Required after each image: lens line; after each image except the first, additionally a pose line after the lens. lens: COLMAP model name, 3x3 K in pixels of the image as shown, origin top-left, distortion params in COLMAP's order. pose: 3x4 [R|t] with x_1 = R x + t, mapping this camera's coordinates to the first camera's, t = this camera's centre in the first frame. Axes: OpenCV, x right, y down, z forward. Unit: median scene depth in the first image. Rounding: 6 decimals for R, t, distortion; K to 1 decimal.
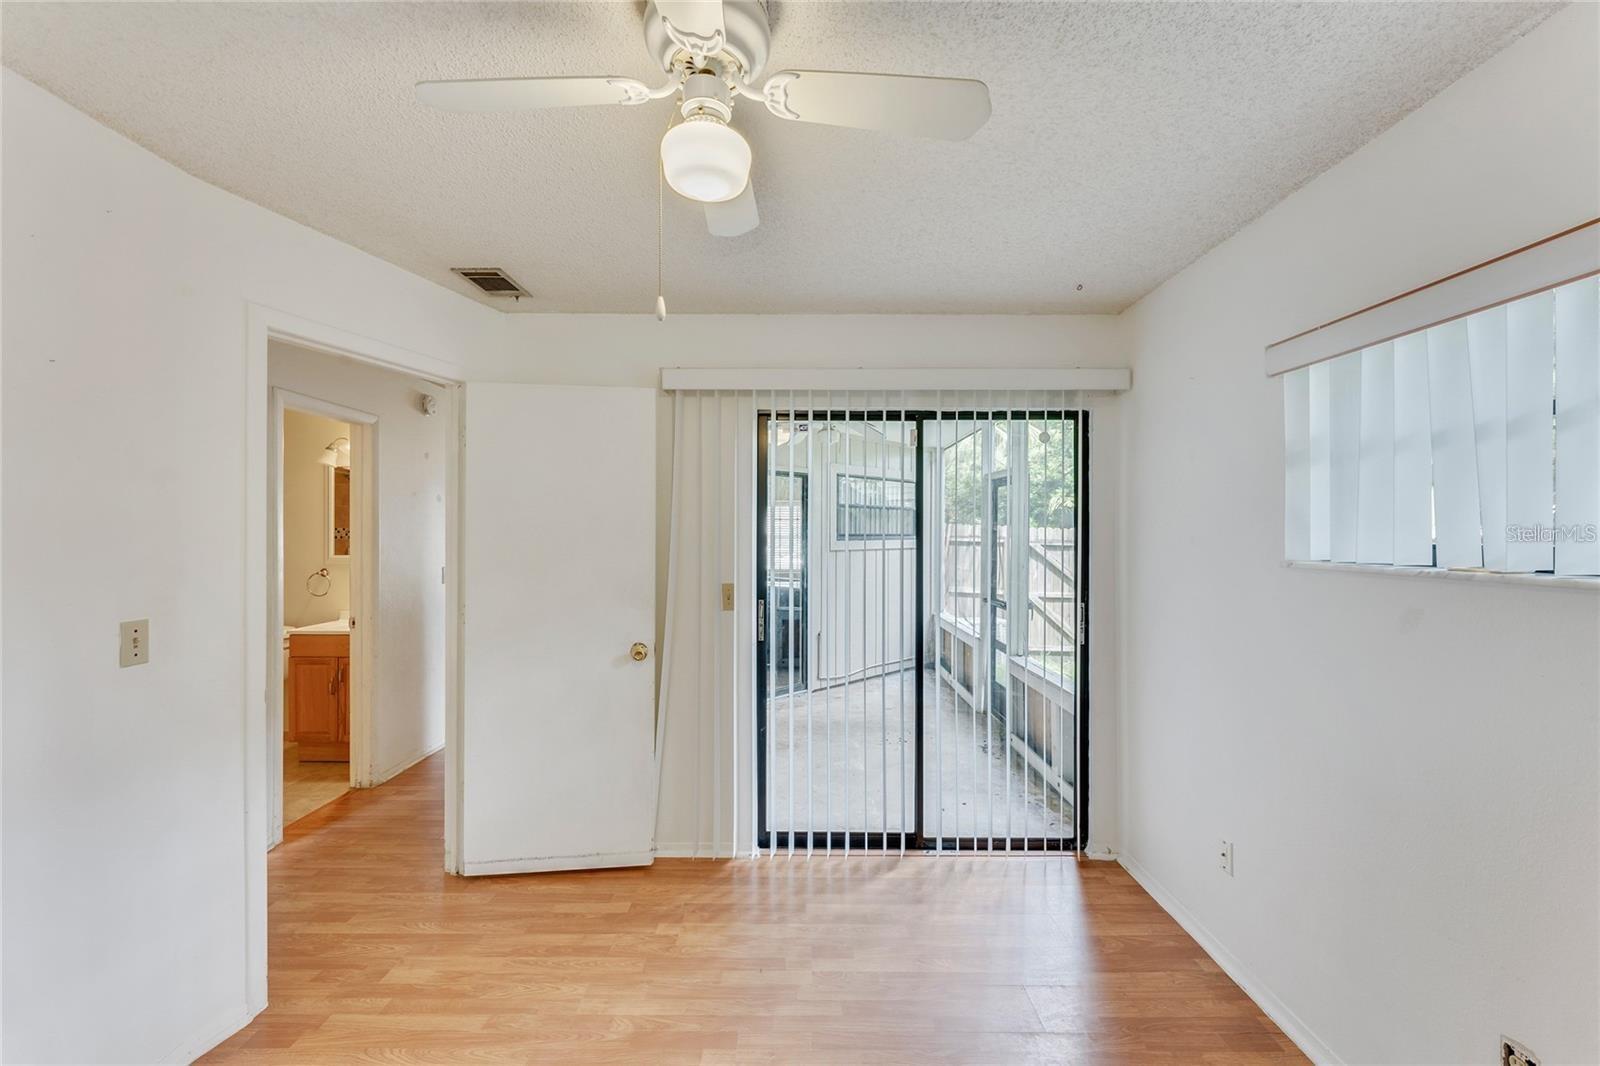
lens RADIAL K [[656.0, 0, 800.0], [0, 656.0, 533.0], [0, 0, 1]] dist [-0.001218, -0.000061]
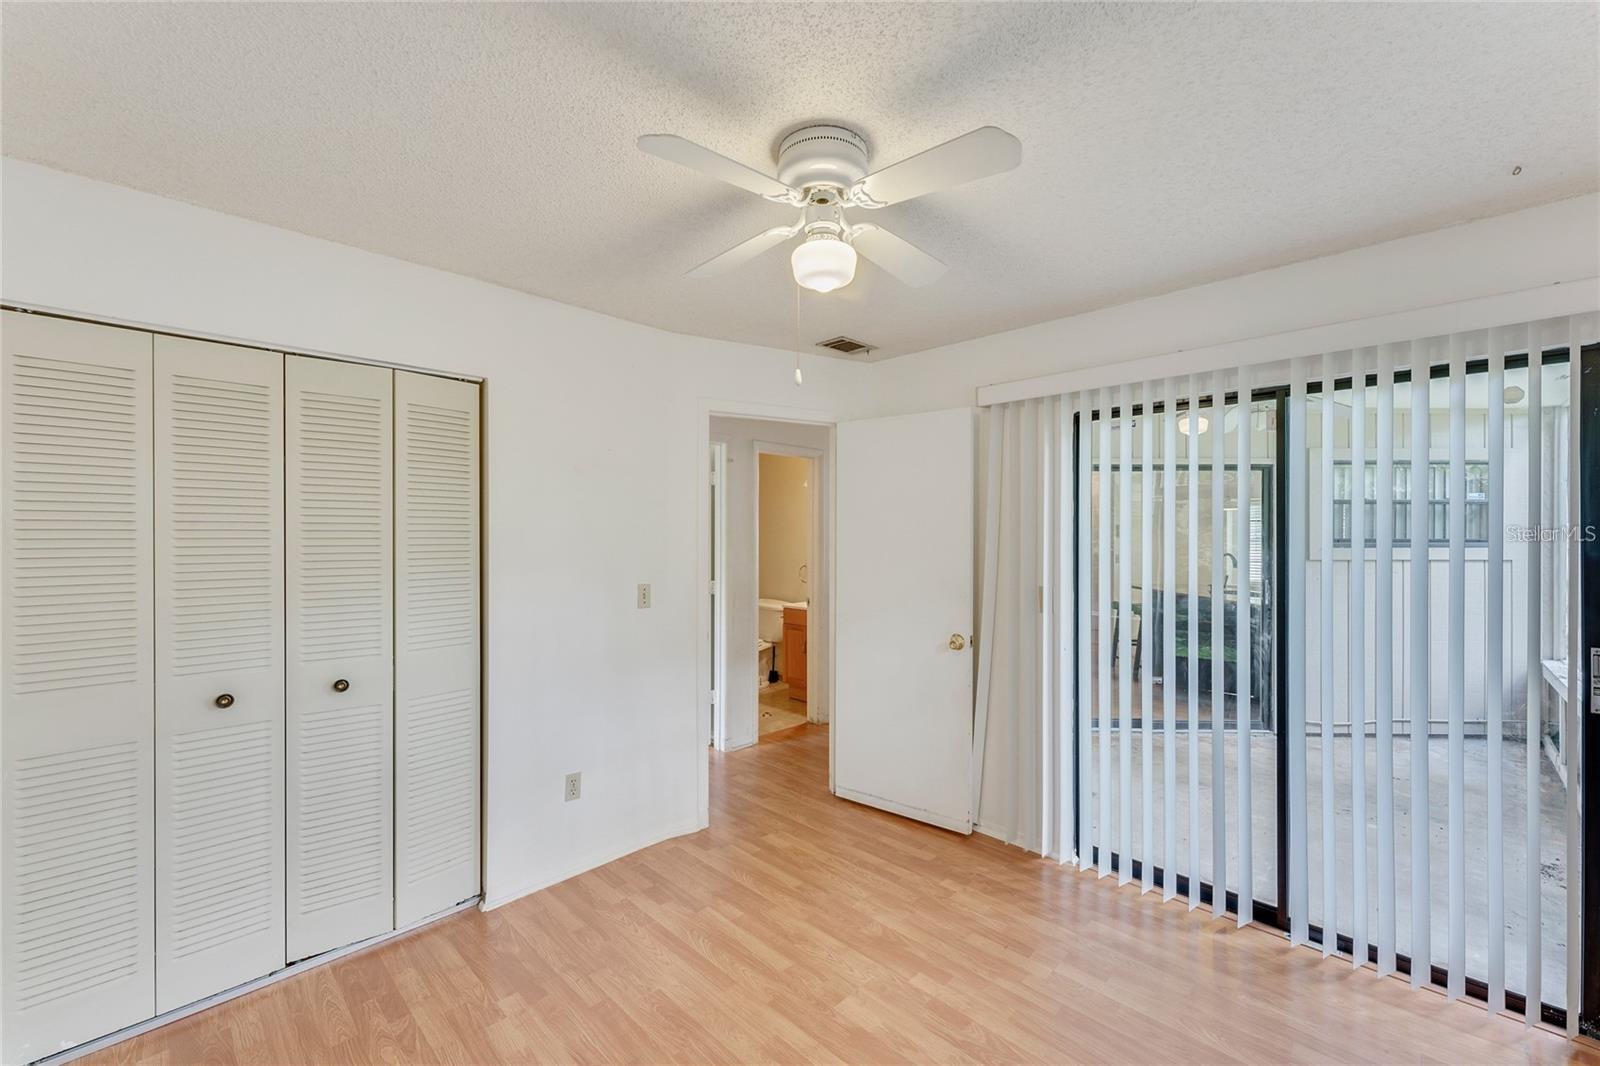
lens RADIAL K [[679.5, 0, 800.0], [0, 679.5, 533.0], [0, 0, 1]] dist [-0.004104, -0.000027]
pose [[0.693674, -0.003722, -0.720279, 0.434591], [-0.001389, 0.999978, -0.006506, 0.001729], [0.720287, 0.005514, 0.693654, -0.007655]]
